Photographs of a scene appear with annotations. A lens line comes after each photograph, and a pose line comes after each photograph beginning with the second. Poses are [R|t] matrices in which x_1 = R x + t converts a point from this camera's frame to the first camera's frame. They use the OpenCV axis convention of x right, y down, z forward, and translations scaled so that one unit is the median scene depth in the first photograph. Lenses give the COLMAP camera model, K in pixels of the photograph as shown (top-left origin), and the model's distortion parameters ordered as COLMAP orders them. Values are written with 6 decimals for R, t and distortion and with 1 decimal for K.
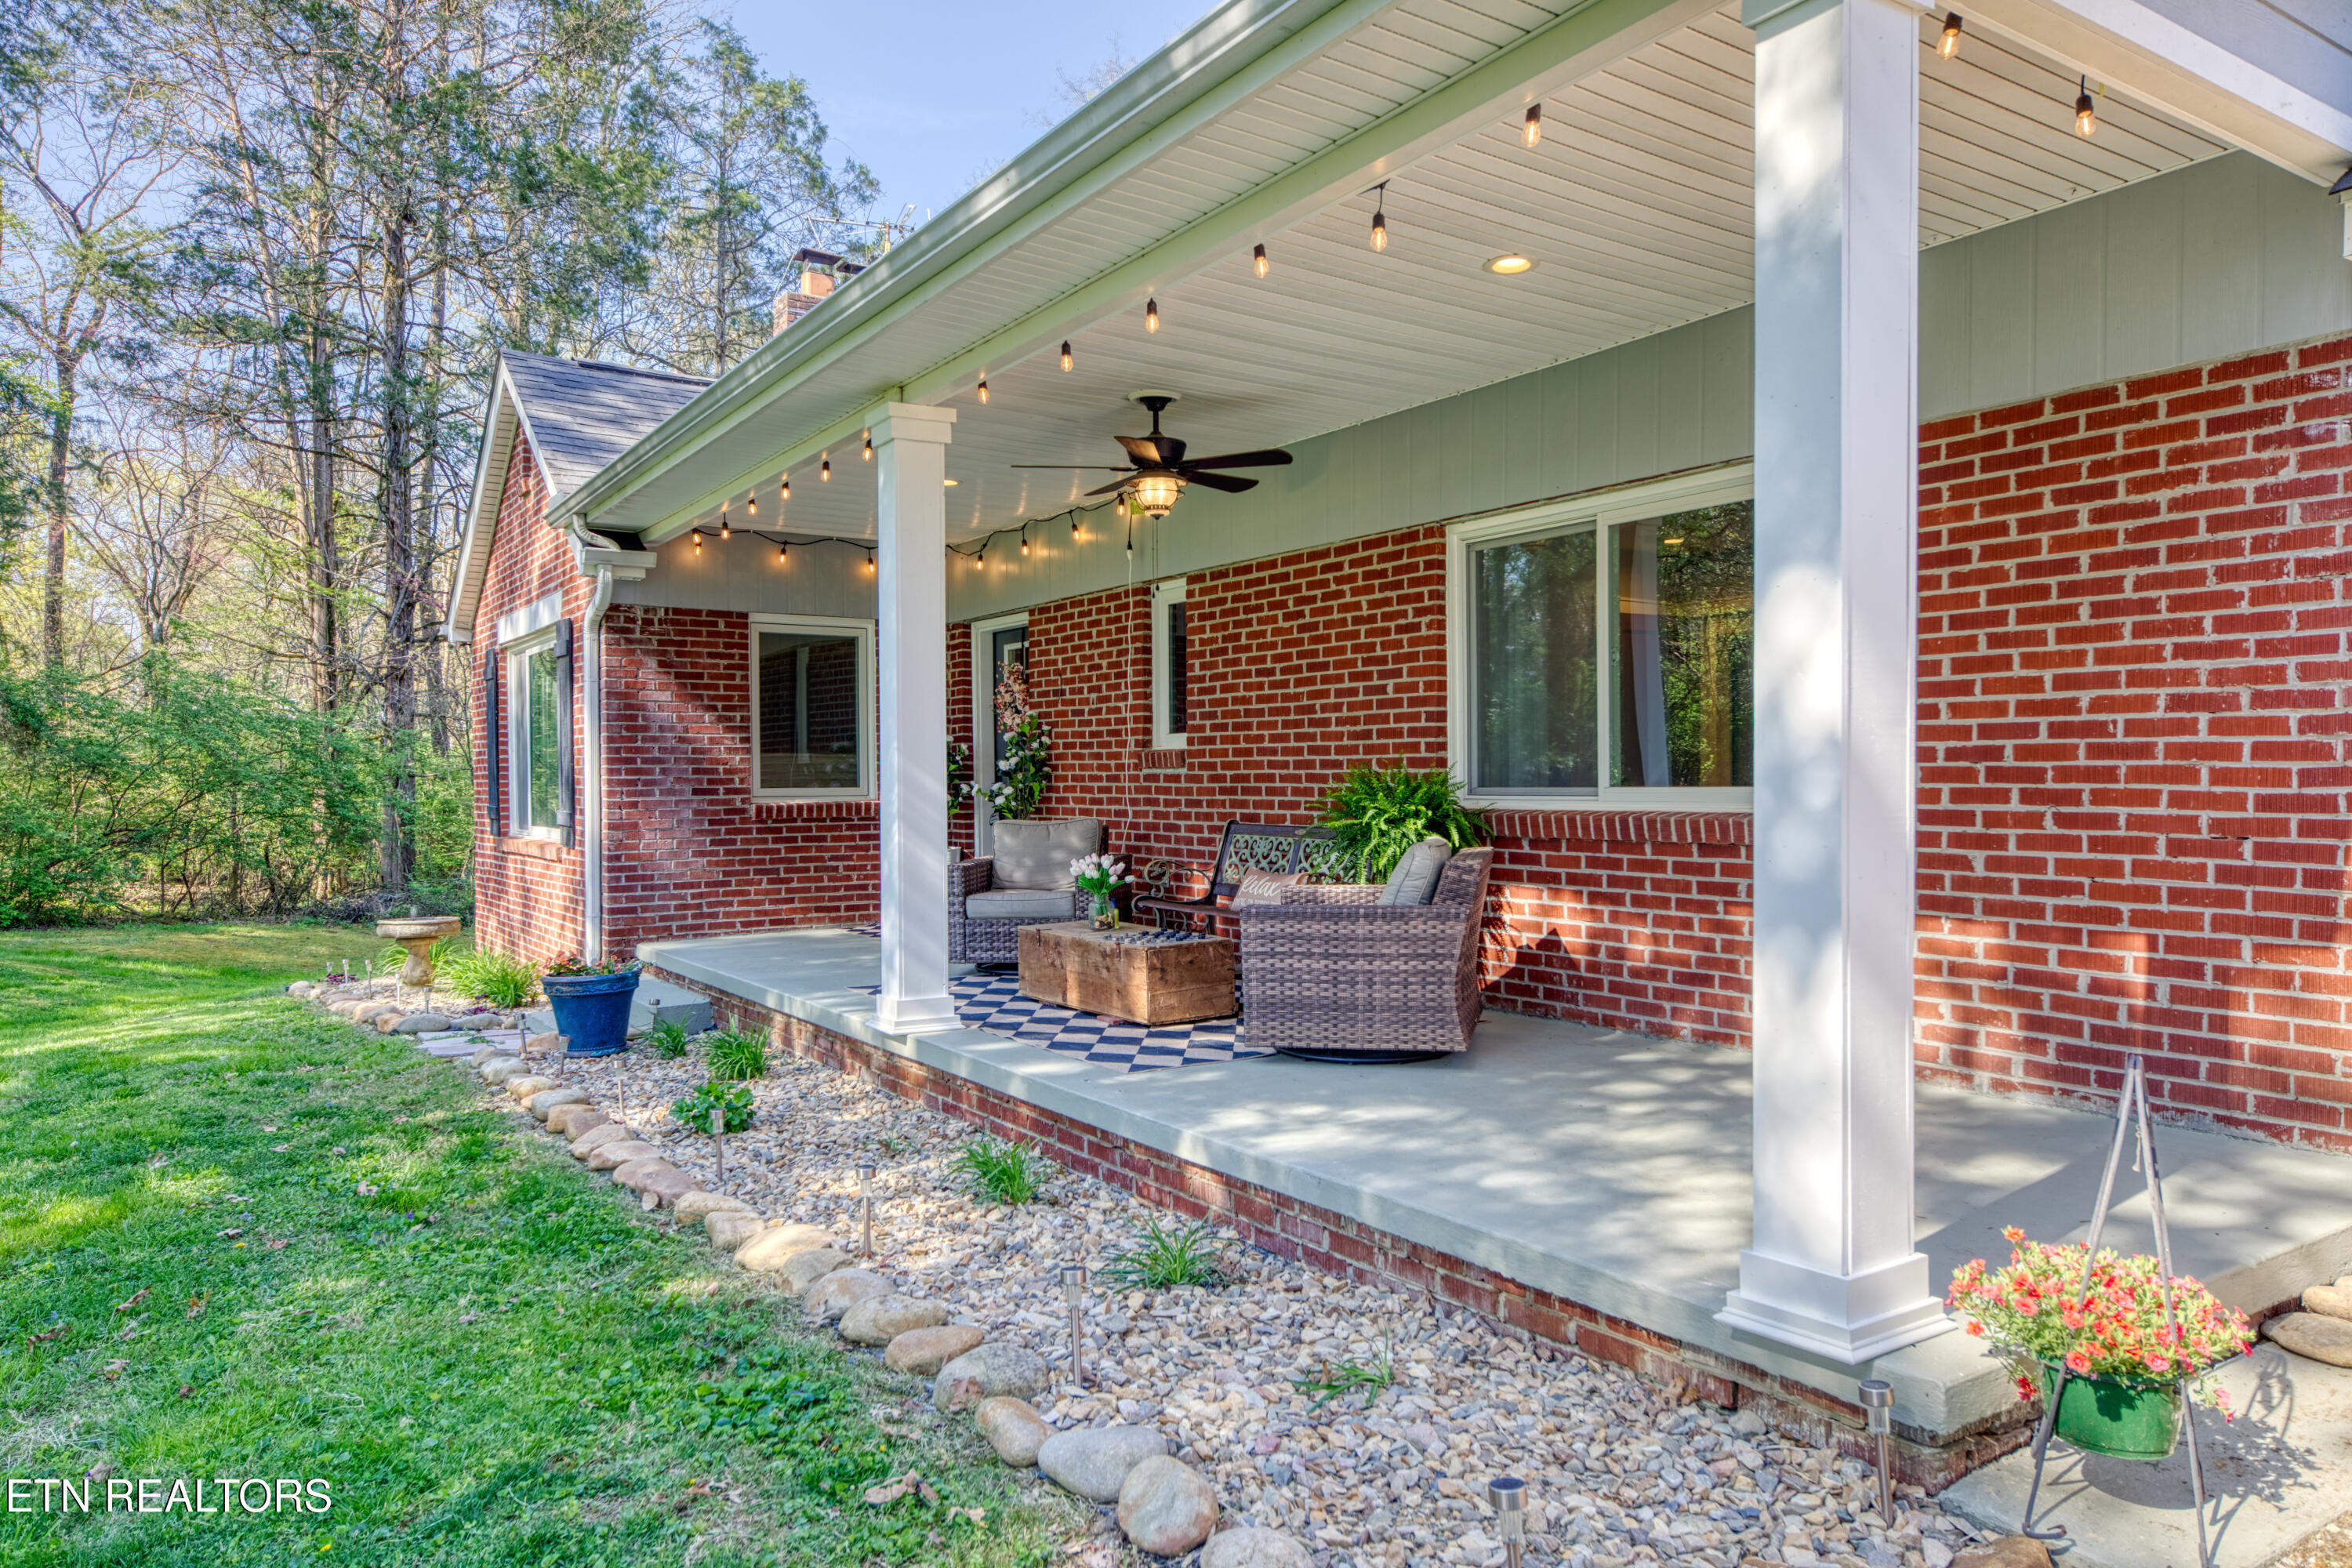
lens RADIAL K [[1512.0, 0, 1171.6], [0, 1512.0, 786.2], [0, 0, 1]] dist [0.001998, 0.003994]
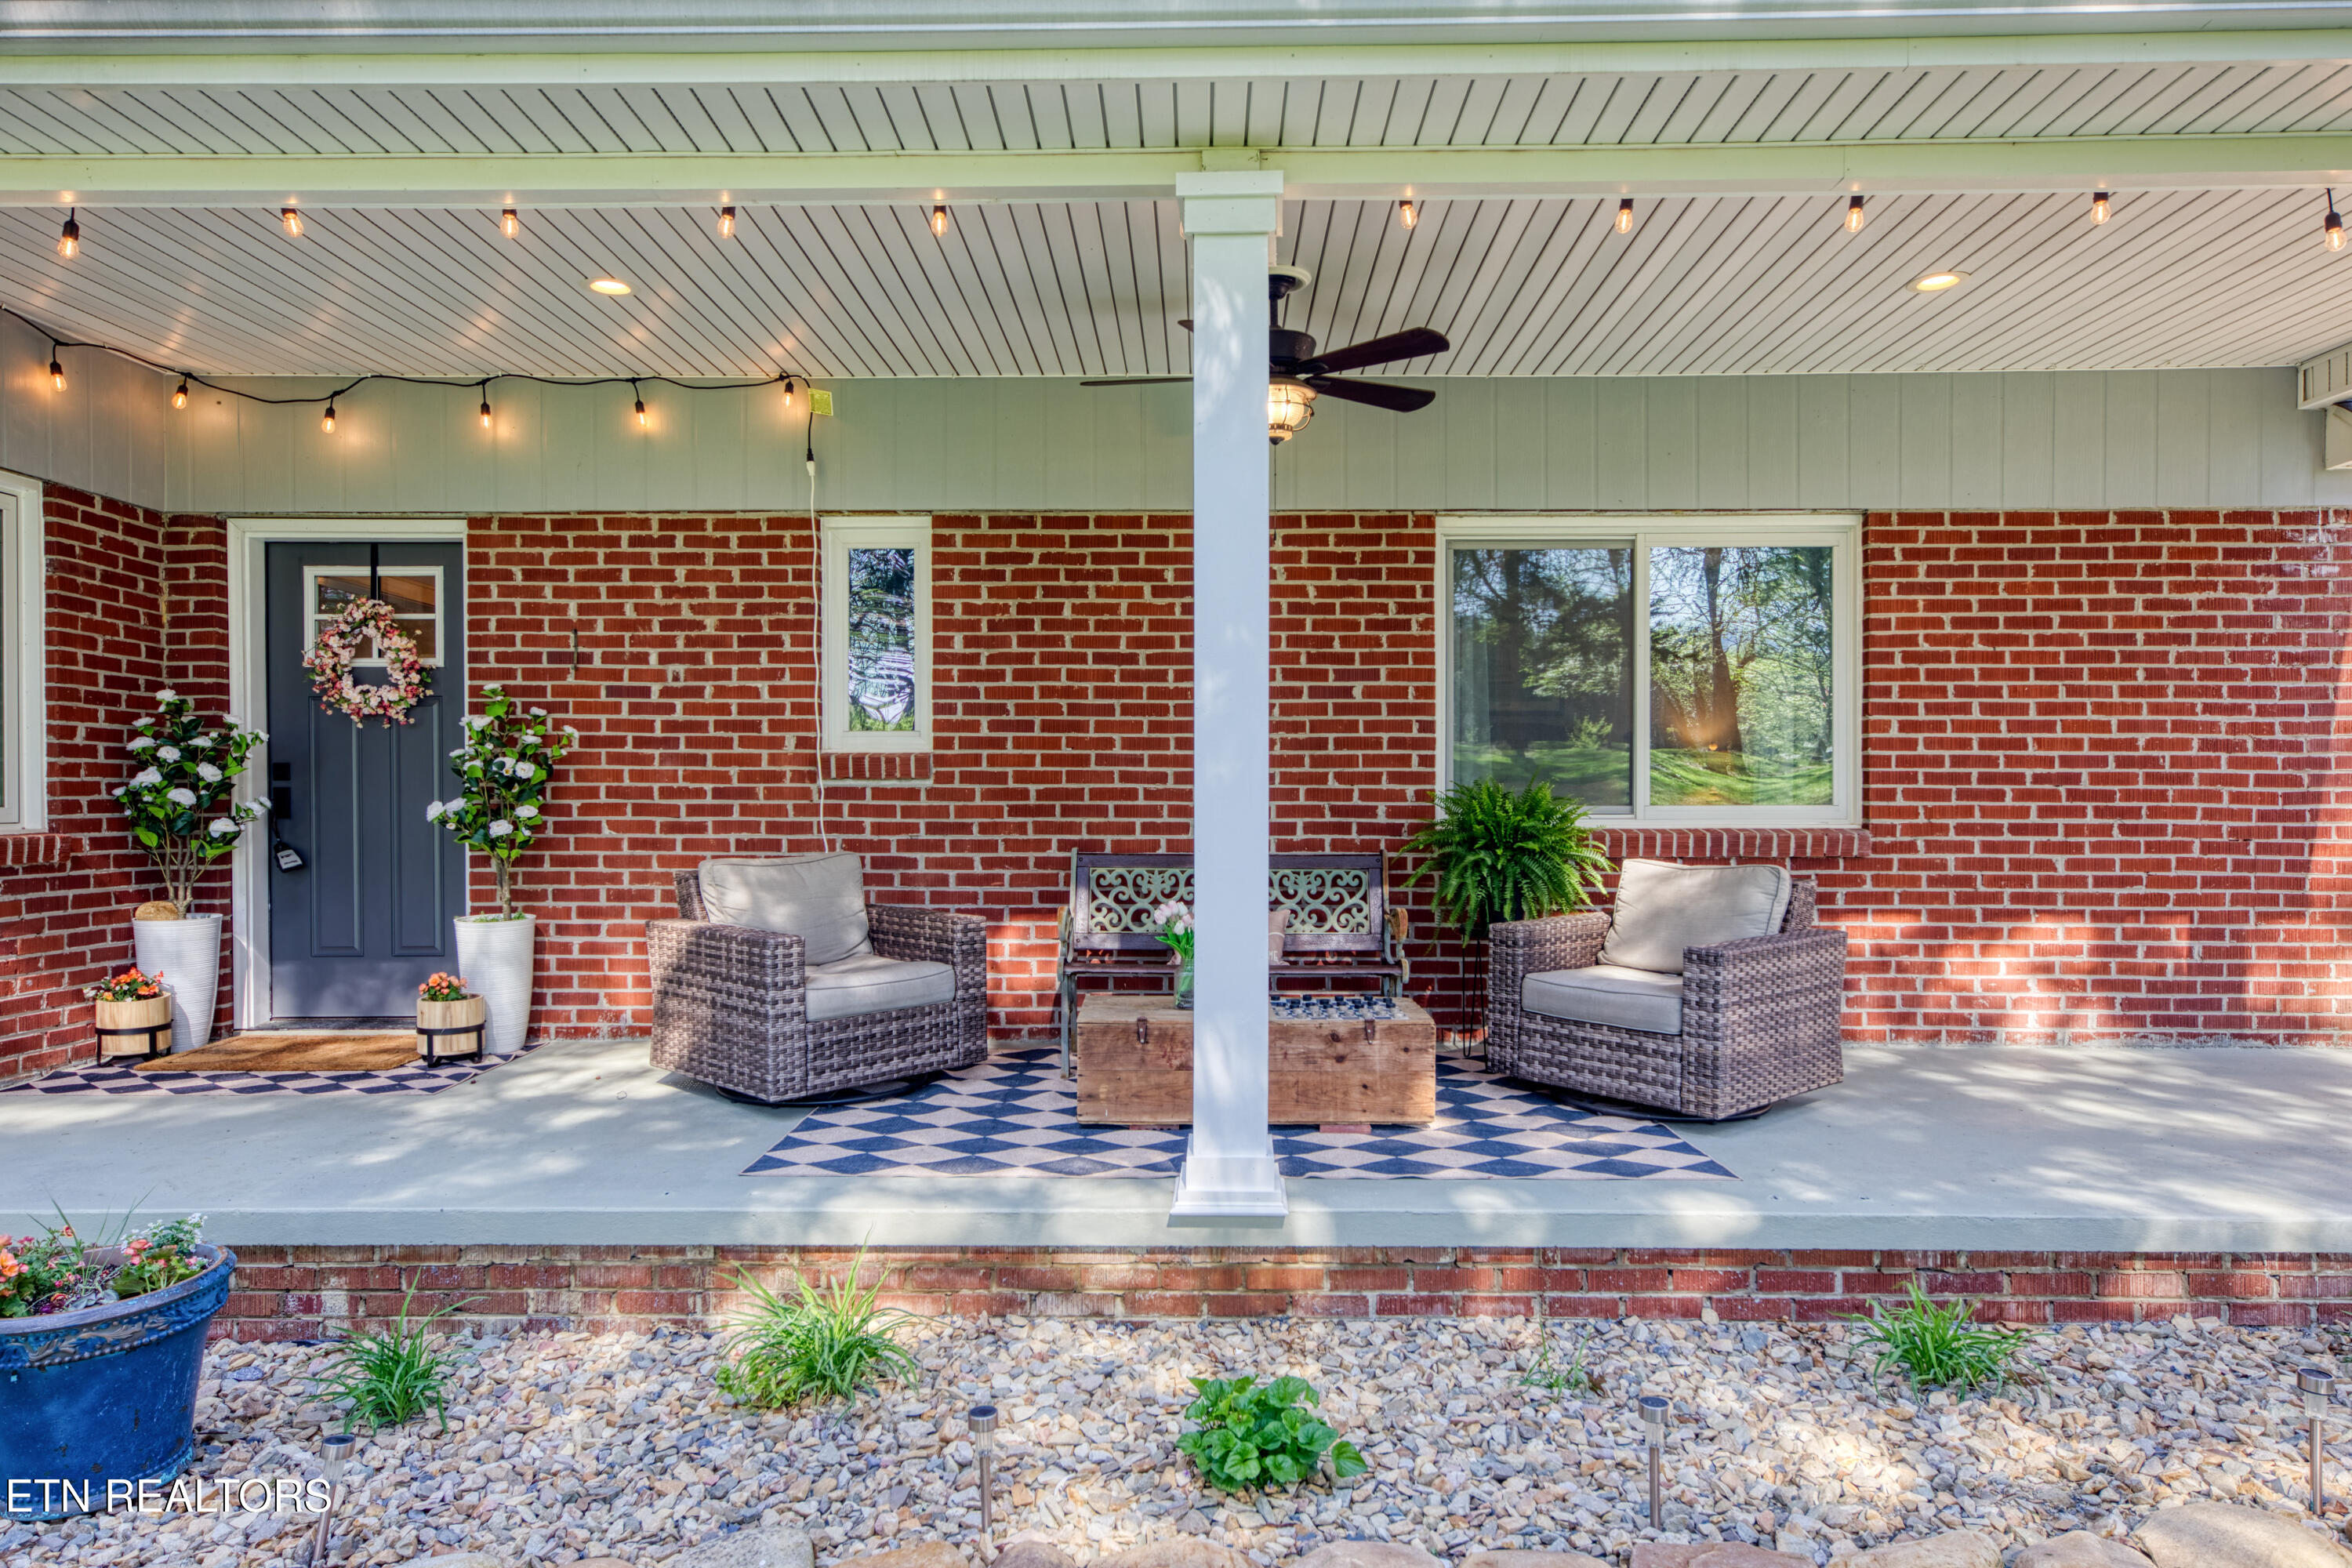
lens RADIAL K [[1426.1, 0, 1174.6], [0, 1426.1, 799.5], [0, 0, 1]] dist [0.008116, 0.002555]
pose [[0.565303, 0.011073, 0.824809, -0.939461], [-0.000015, 0.999910, -0.013413, 0.012907], [-0.824884, 0.007570, 0.565252, 0.998166]]
